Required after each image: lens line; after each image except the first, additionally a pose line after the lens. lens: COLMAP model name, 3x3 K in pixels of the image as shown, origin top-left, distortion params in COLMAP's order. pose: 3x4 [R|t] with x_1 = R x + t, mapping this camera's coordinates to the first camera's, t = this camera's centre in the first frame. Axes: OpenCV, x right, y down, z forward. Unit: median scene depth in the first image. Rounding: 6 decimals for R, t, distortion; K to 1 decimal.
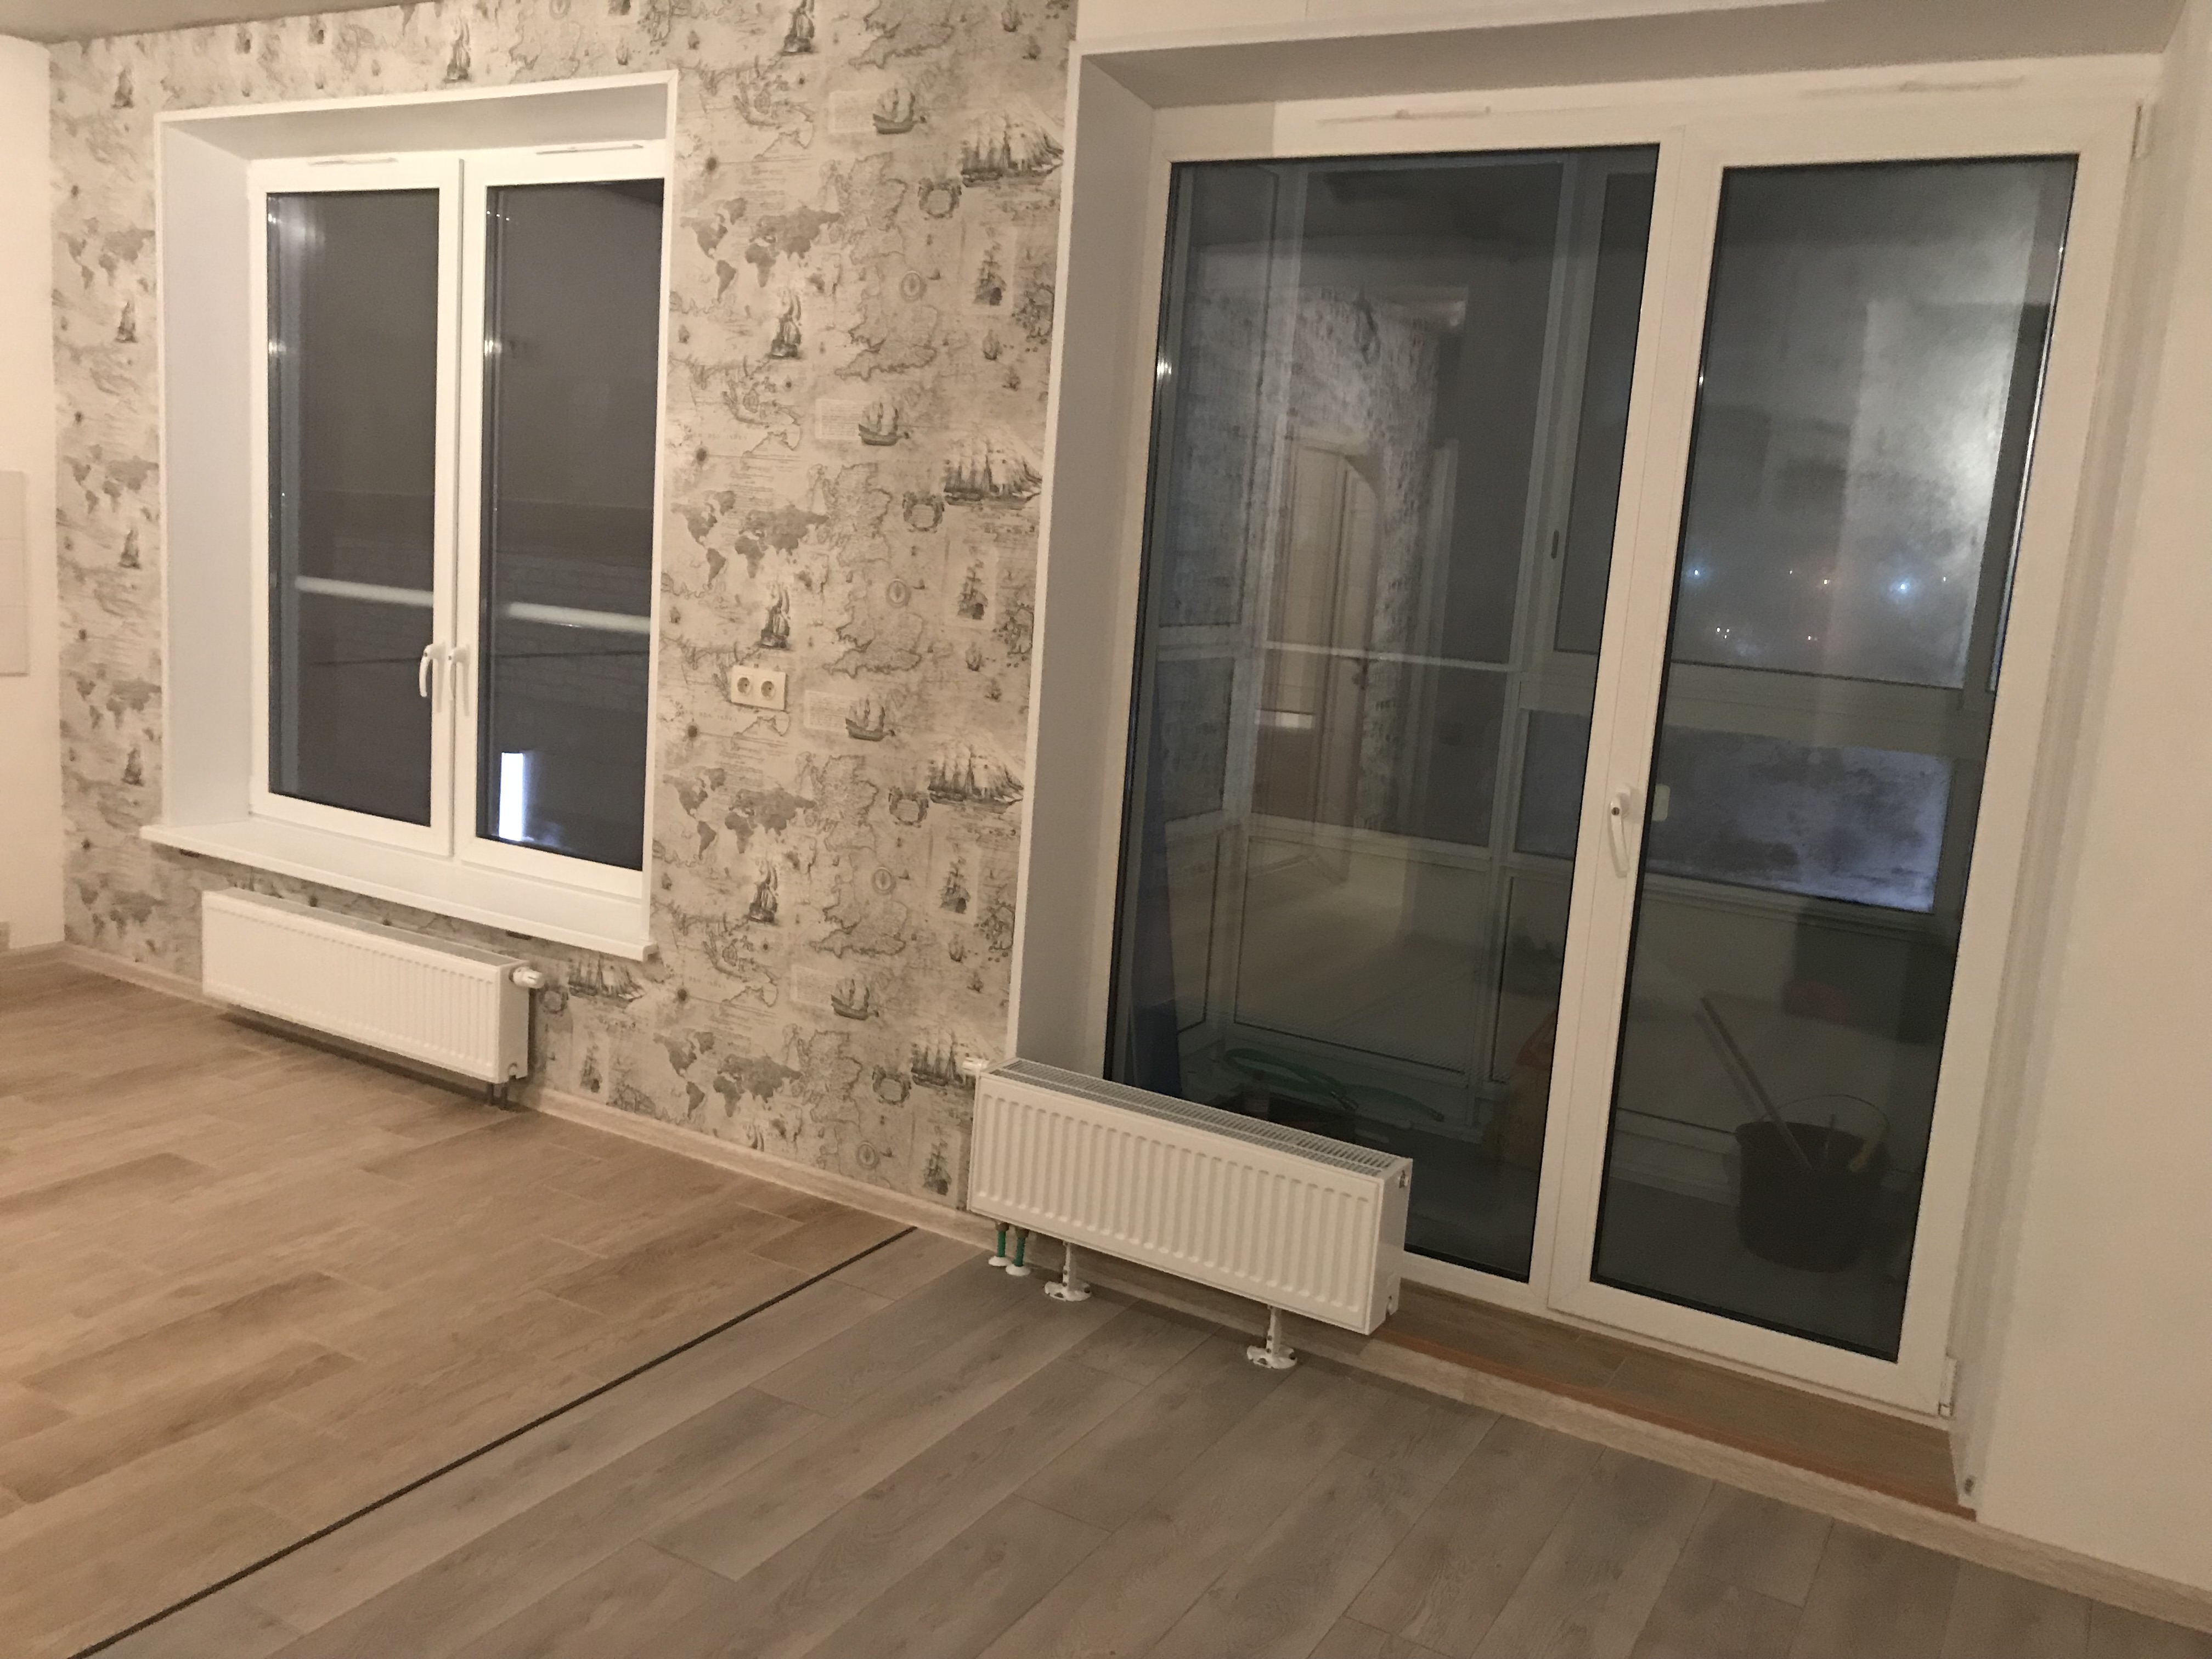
lens RADIAL K [[1829.5, 0, 1102.8], [0, 1829.5, 863.6], [0, 0, 1]] dist [0.051021, -0.067040]
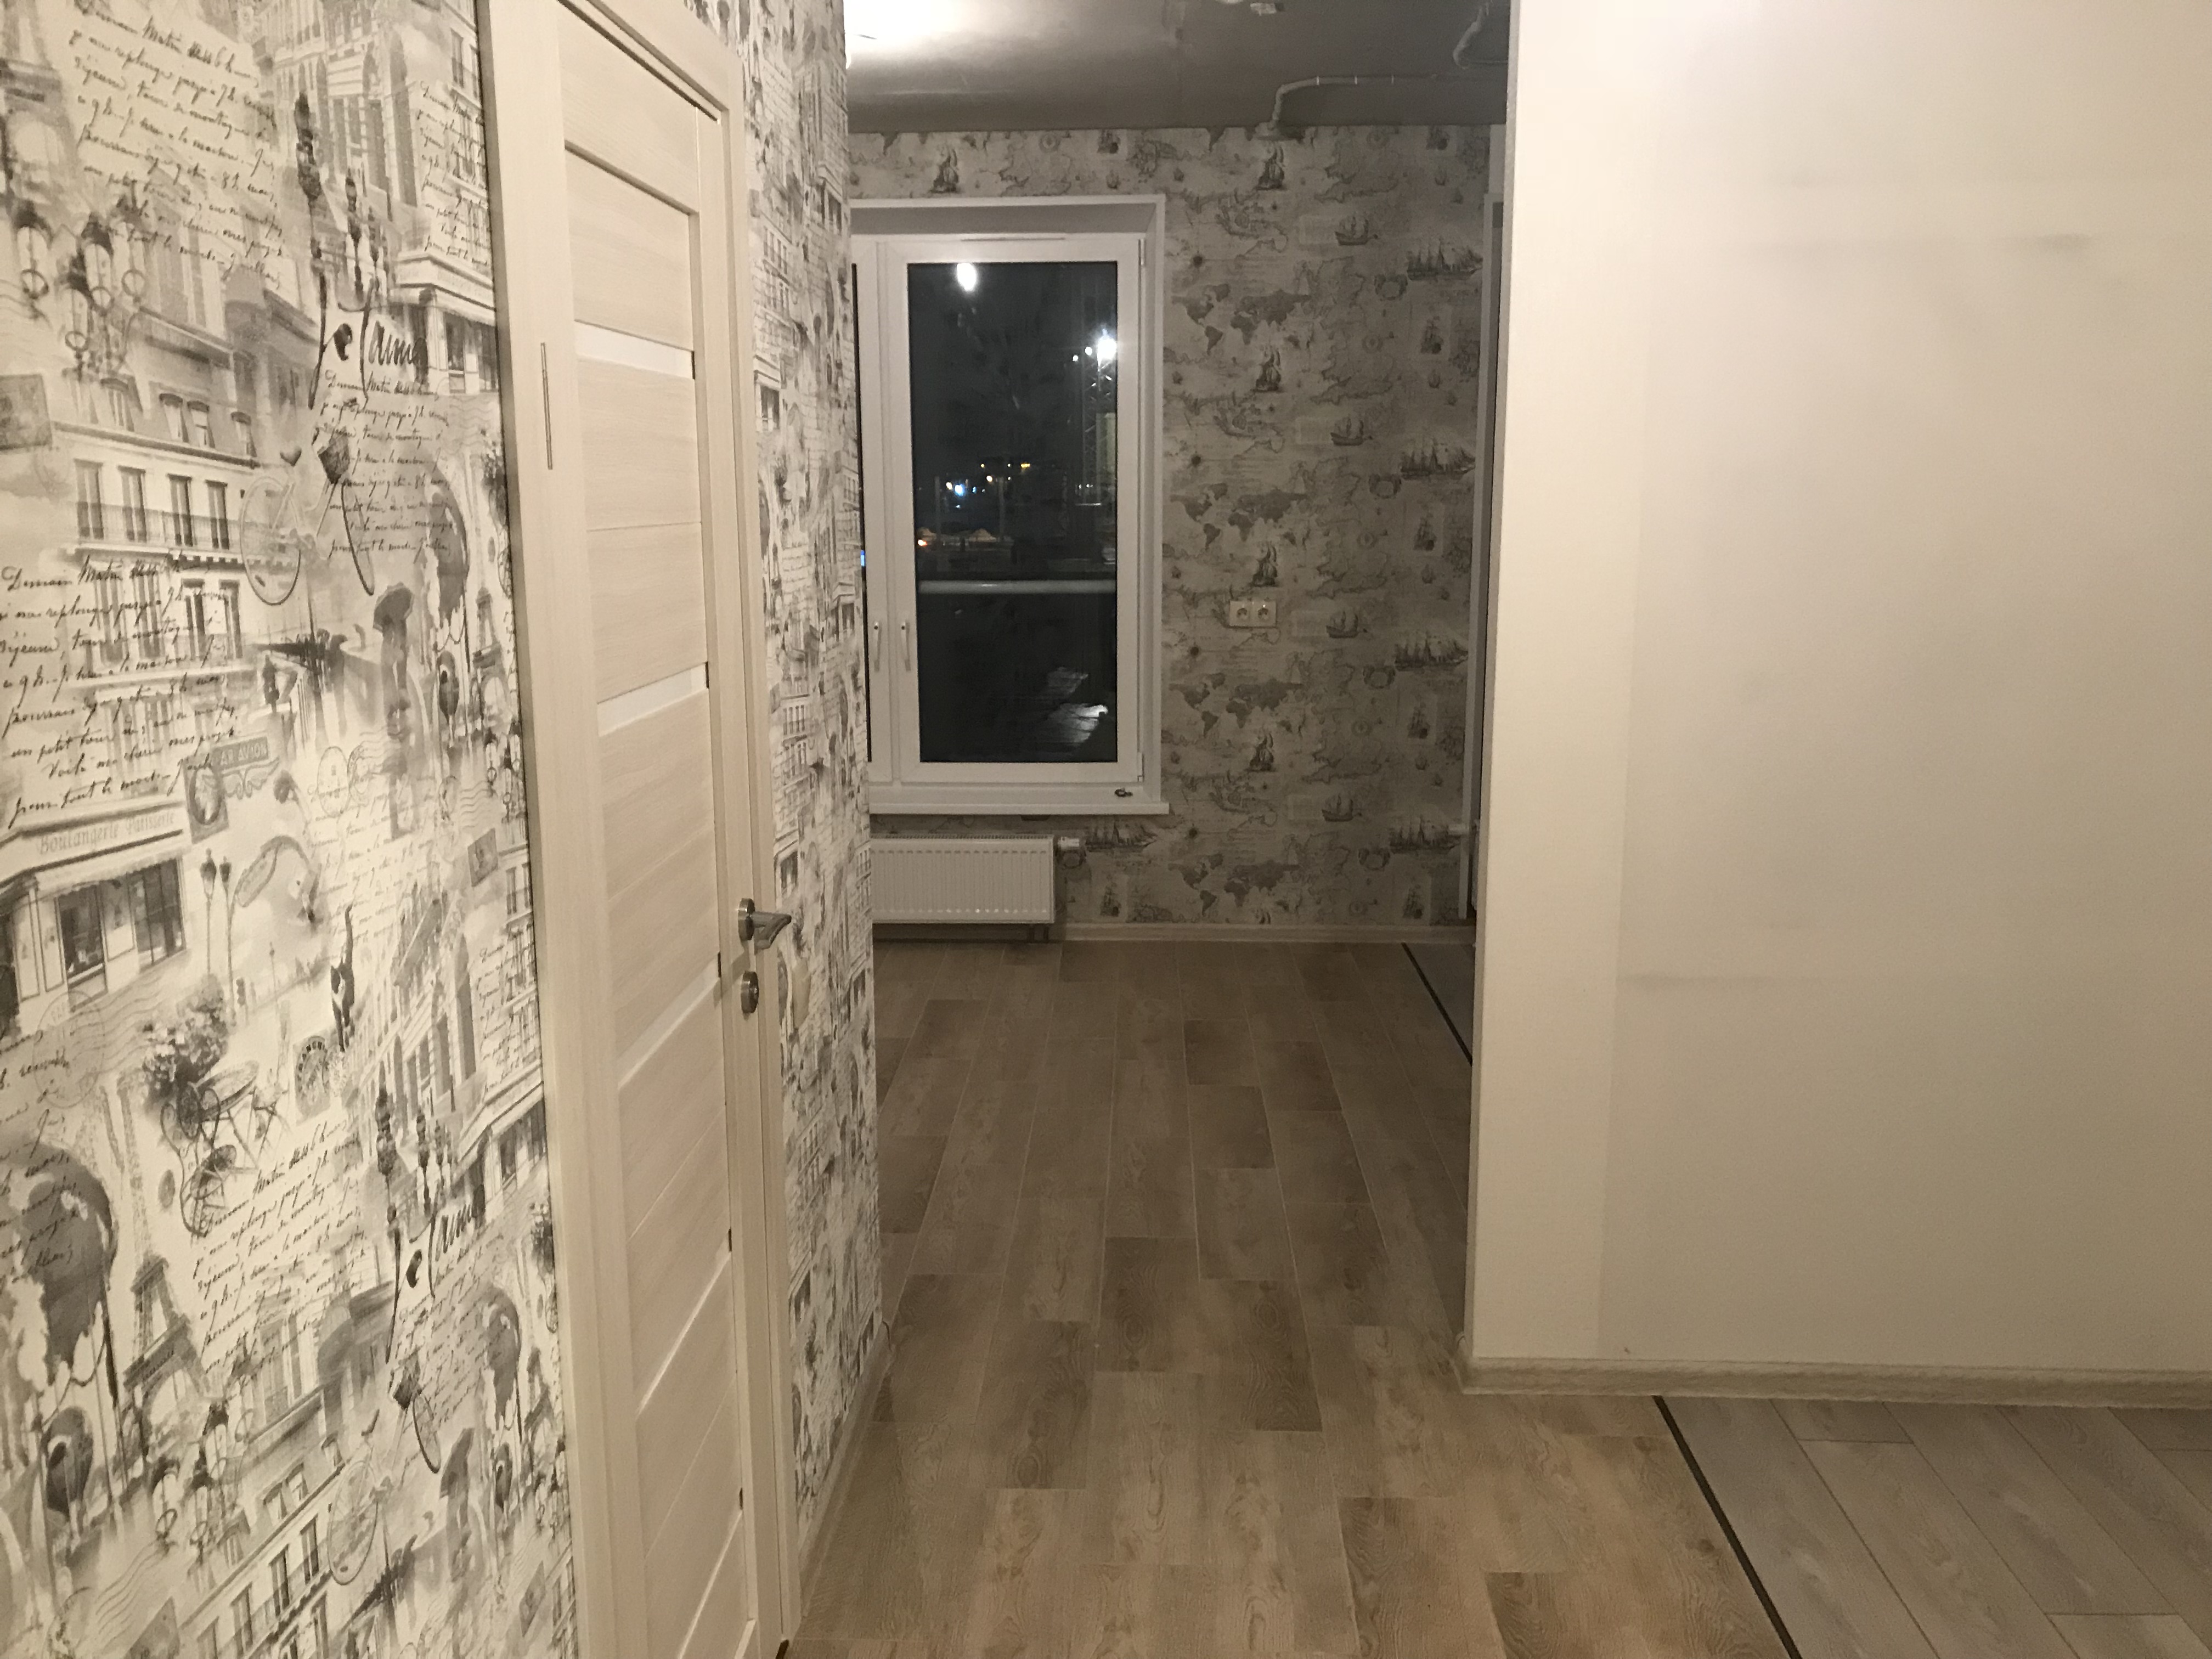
lens RADIAL K [[1829.5, 0, 1101.1], [0, 1829.5, 911.9], [0, 0, 1]] dist [0.051021, -0.067040]
pose [[0.873554, -0.185278, 0.450084, -1.034974], [0.152701, 0.982352, 0.108015, -0.038025], [-0.462154, -0.025629, 0.886429, -0.282059]]
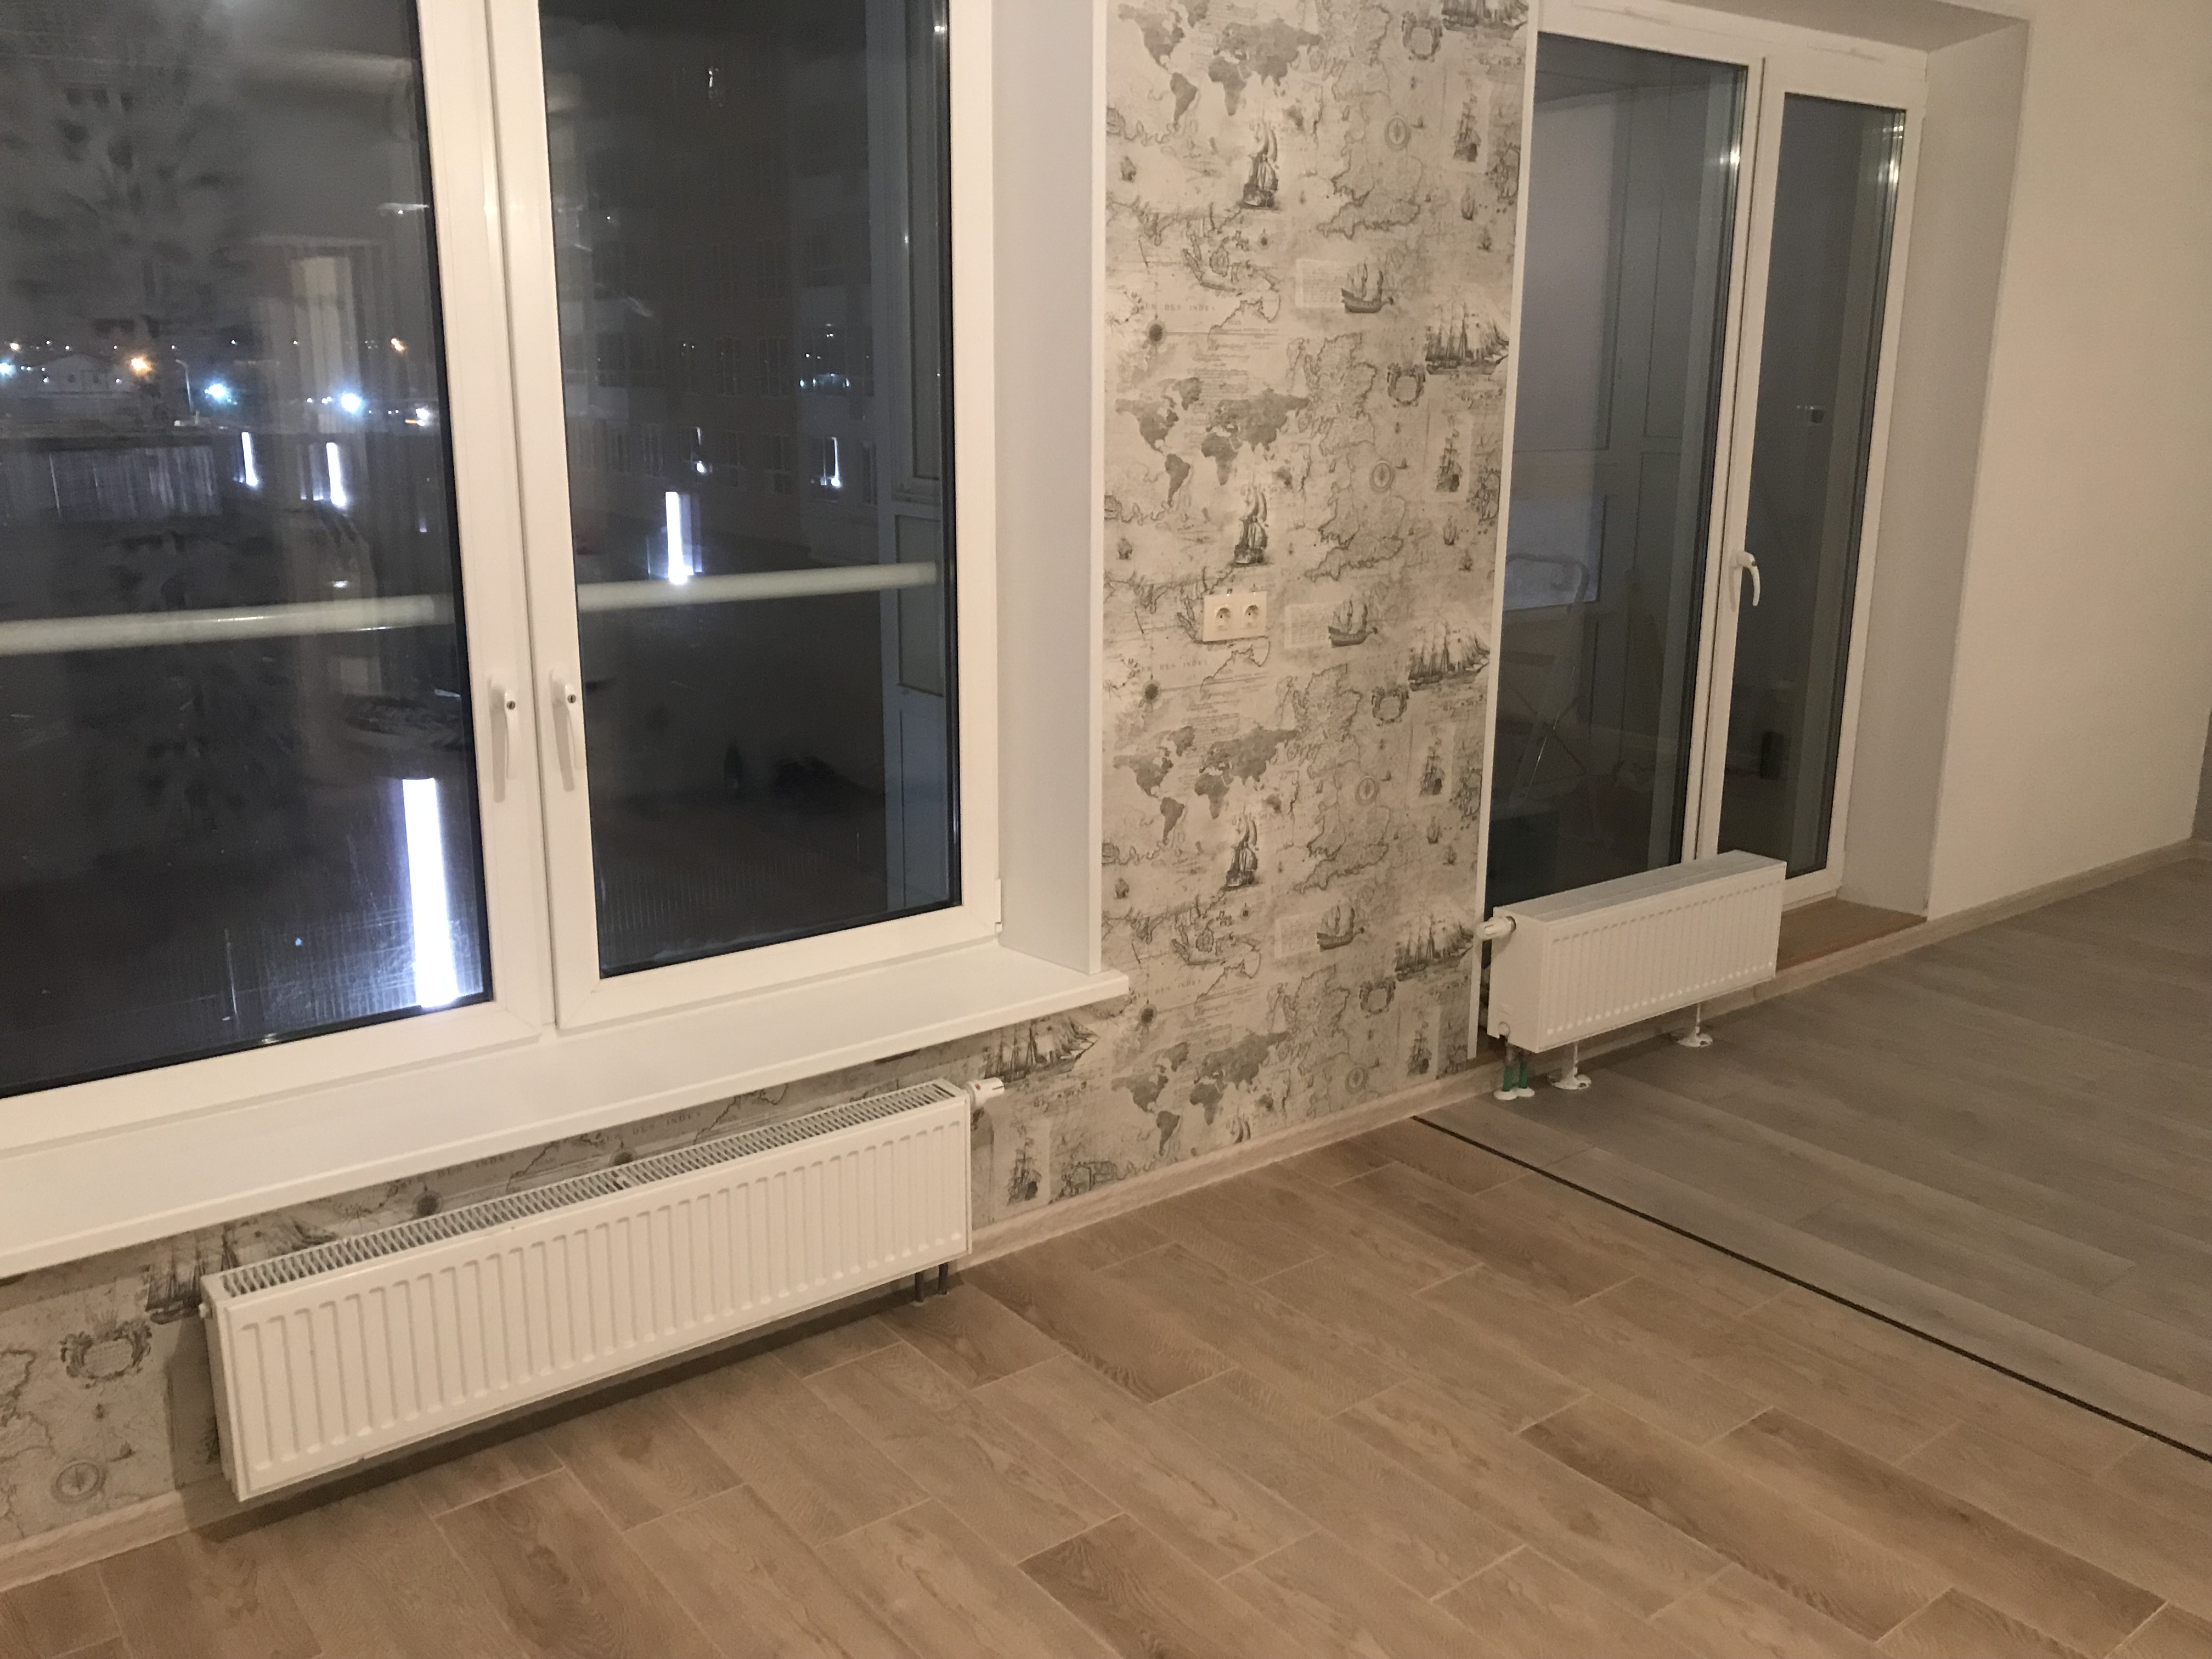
lens RADIAL K [[1829.5, 0, 1105.6], [0, 1829.5, 841.6], [0, 0, 1]] dist [0.051021, -0.067040]
pose [[0.367251, -0.304174, 0.878980, -0.987105], [0.182886, 0.950182, 0.252401, -0.222732], [-0.911965, 0.068058, 0.404584, 0.738586]]
